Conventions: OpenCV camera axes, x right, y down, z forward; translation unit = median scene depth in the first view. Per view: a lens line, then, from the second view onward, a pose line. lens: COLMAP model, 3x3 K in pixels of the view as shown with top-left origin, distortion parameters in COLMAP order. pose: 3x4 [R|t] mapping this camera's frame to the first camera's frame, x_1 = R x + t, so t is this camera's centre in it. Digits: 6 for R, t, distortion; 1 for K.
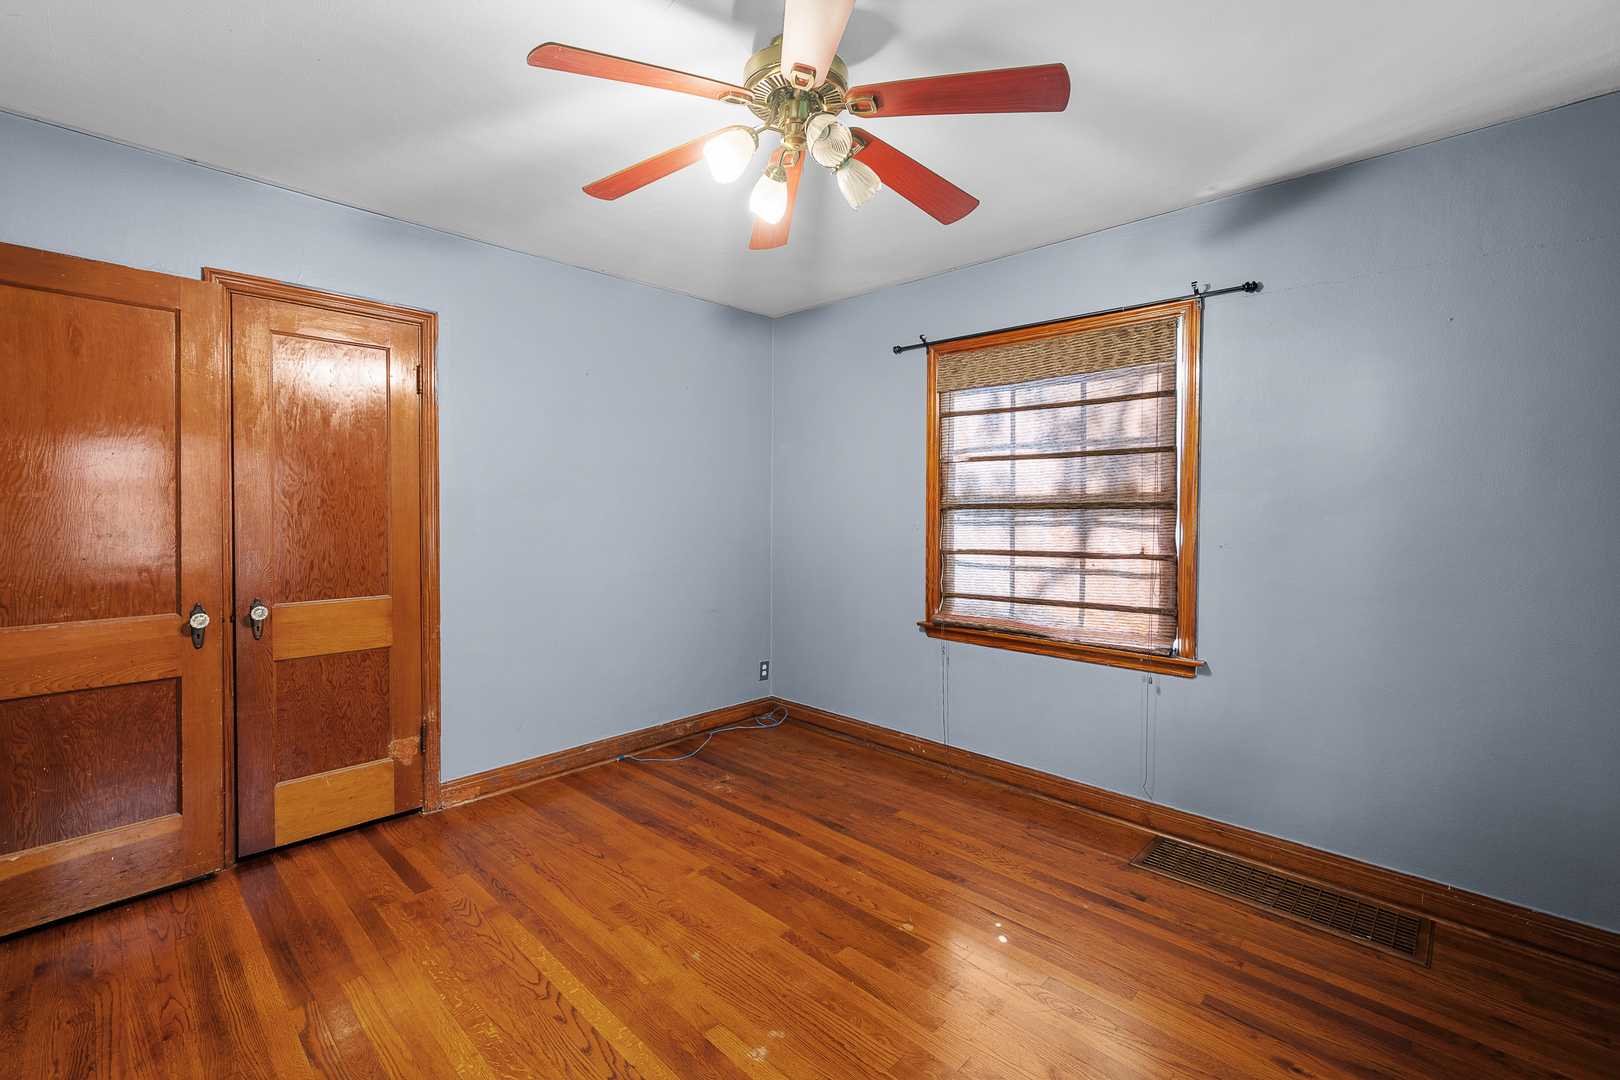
lens RADIAL K [[693.4, 0, 813.3], [0, 693.4, 516.6], [0, 0, 1]] dist [0.001118, 0.000299]
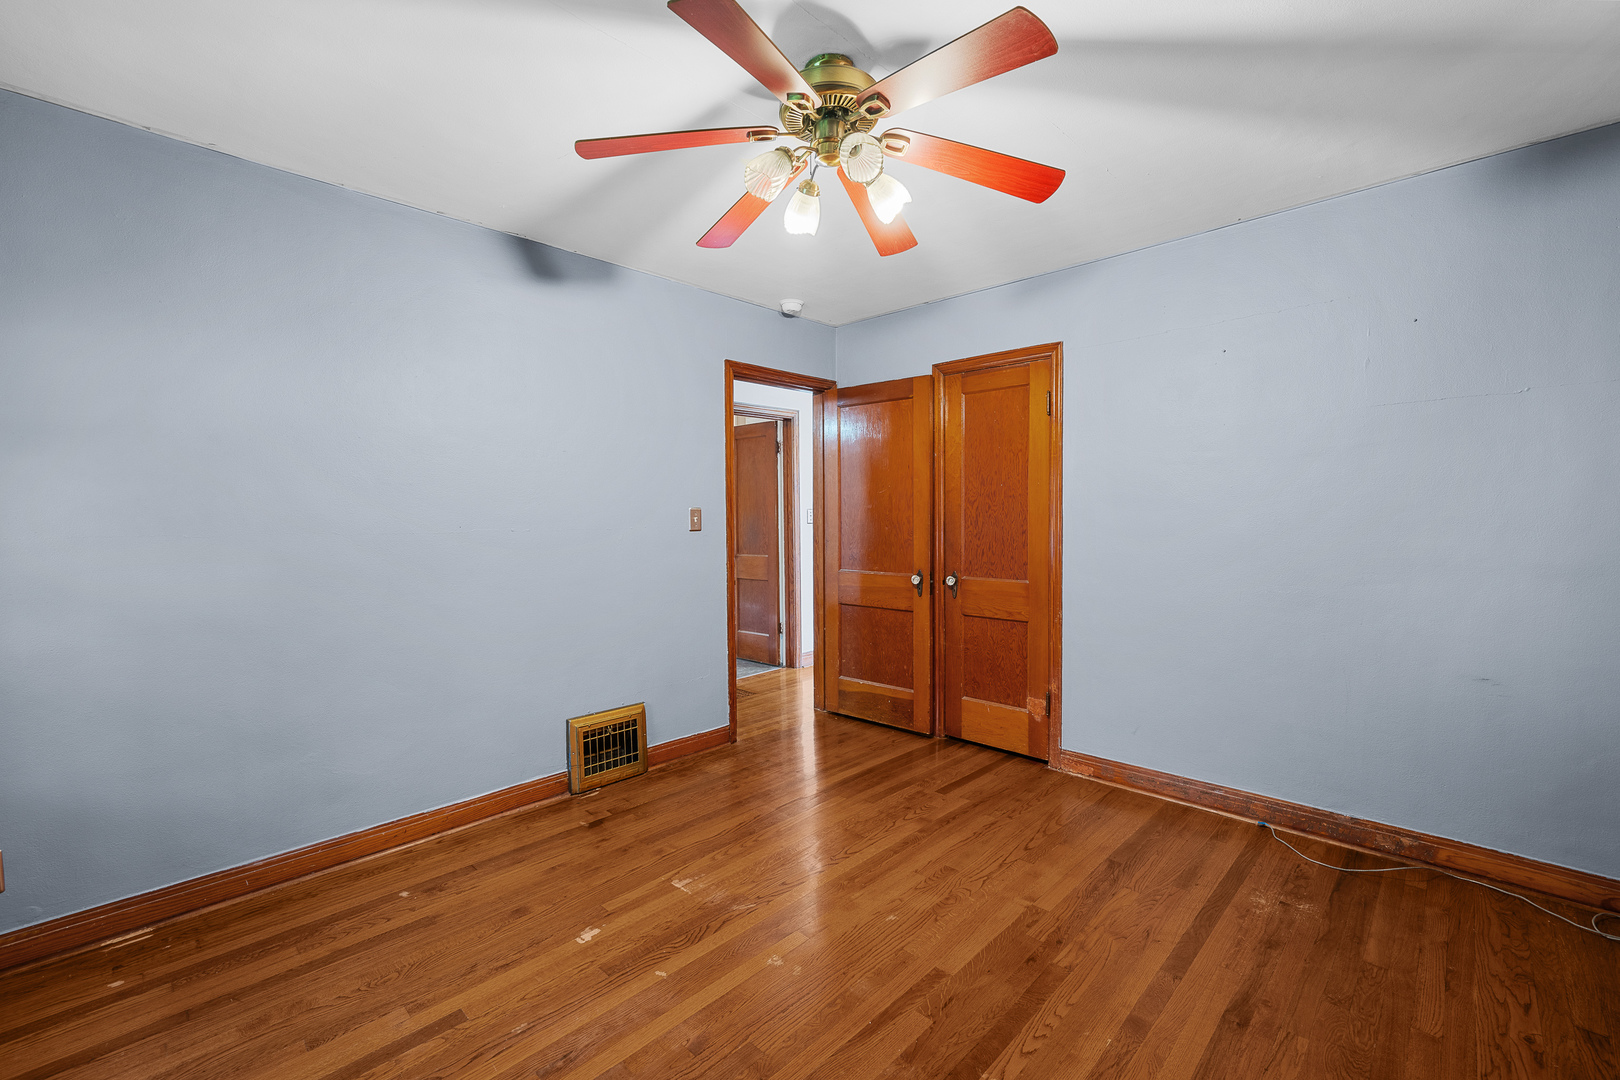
lens RADIAL K [[693.4, 0, 813.3], [0, 693.4, 516.6], [0, 0, 1]] dist [0.001118, 0.000299]
pose [[-0.002178, 0.001264, -0.999997, 0.655492], [-0.004450, 0.999989, 0.001274, -0.003459], [0.999988, 0.004453, -0.002173, 0.615034]]
